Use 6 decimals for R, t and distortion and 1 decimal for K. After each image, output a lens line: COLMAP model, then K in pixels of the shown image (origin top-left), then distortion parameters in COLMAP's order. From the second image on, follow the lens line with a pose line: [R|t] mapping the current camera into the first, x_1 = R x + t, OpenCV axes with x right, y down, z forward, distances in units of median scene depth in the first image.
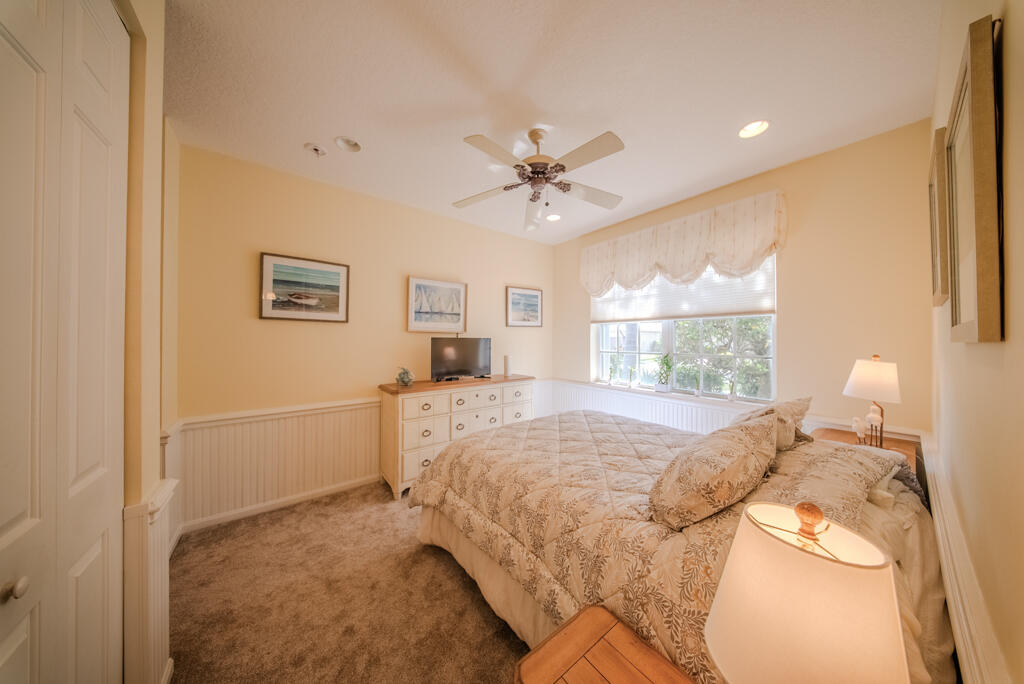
lens RADIAL K [[298.9, 0, 515.9], [0, 298.9, 336.9], [0, 0, 1]] dist [0.008242, -0.000019]
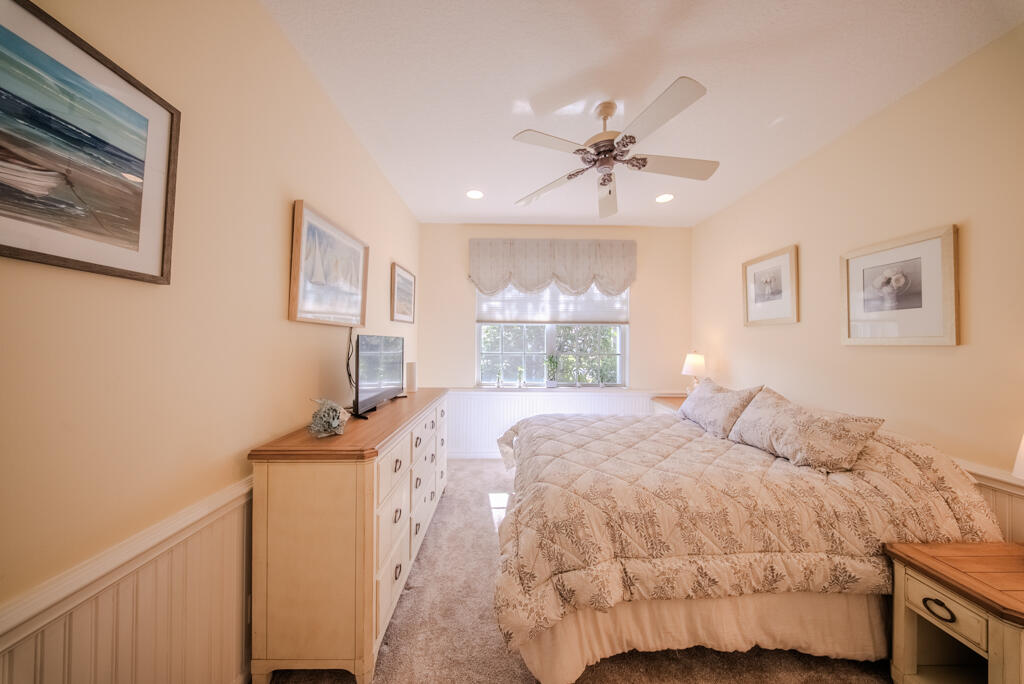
lens RADIAL K [[299.6, 0, 512.7], [0, 299.6, 338.3], [0, 0, 1]] dist [-0.006129, -0.000001]
pose [[0.610236, 0.014273, 0.792091, -0.600274], [-0.015906, 0.999857, -0.005763, 0.008222], [-0.792060, -0.009083, 0.610376, 0.517647]]
